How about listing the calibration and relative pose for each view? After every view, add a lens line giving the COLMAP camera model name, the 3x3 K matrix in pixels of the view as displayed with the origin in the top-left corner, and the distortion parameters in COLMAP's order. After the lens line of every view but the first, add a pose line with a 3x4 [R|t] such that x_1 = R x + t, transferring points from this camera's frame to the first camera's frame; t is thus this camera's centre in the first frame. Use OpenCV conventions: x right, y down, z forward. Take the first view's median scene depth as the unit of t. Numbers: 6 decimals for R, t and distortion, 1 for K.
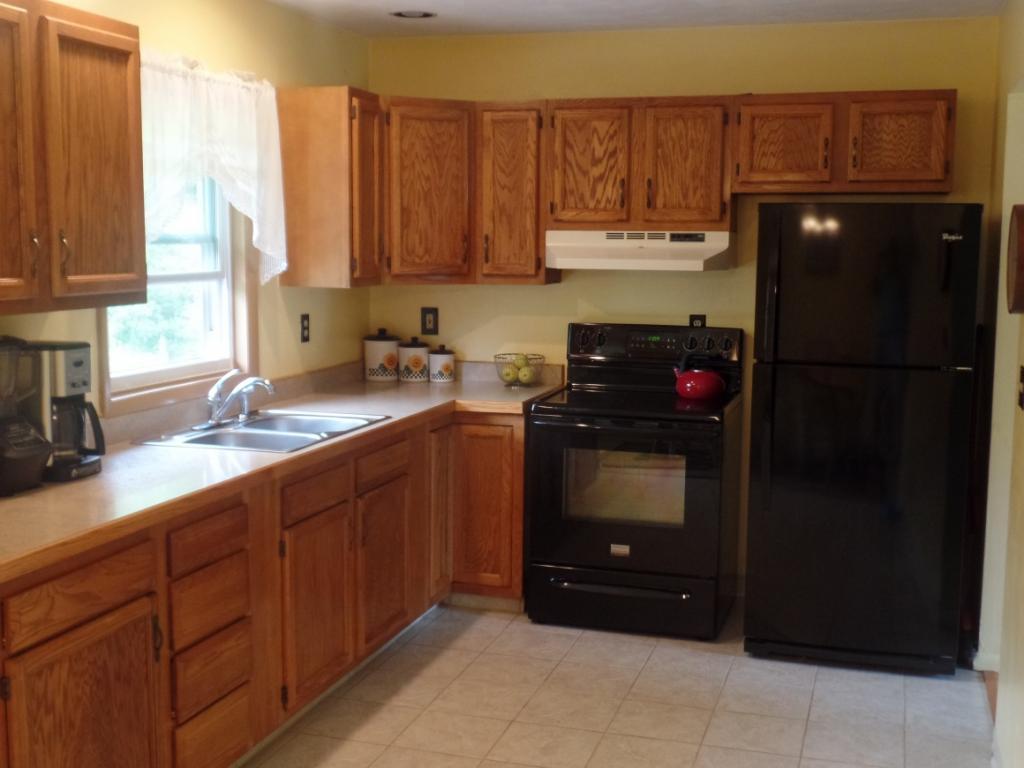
lens RADIAL K [[1247.7, 0, 512.2], [0, 1247.7, 381.7], [0, 0, 1]] dist [0.025092, 0.000000]
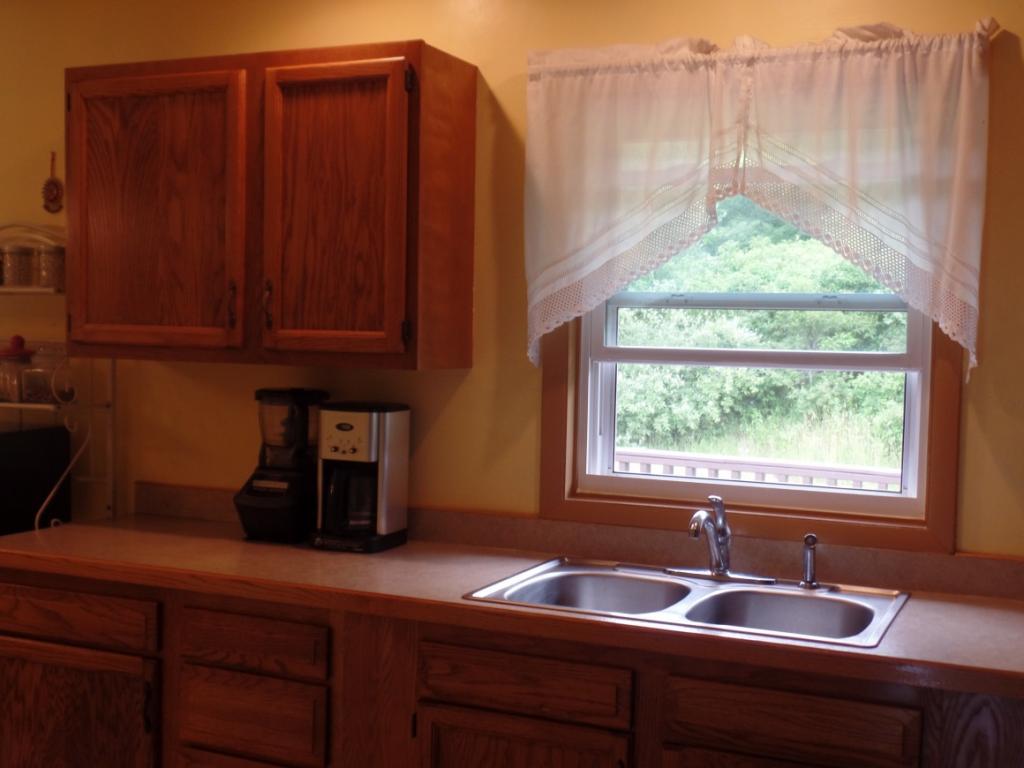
lens RADIAL K [[1247.7, 0, 512.9], [0, 1247.7, 390.9], [0, 0, 1]] dist [0.025092, 0.000000]
pose [[-0.123442, 0.041766, -0.991472, 0.583809], [-0.134933, 0.989128, 0.058467, -0.118350], [0.983135, 0.141000, -0.116464, 1.298889]]
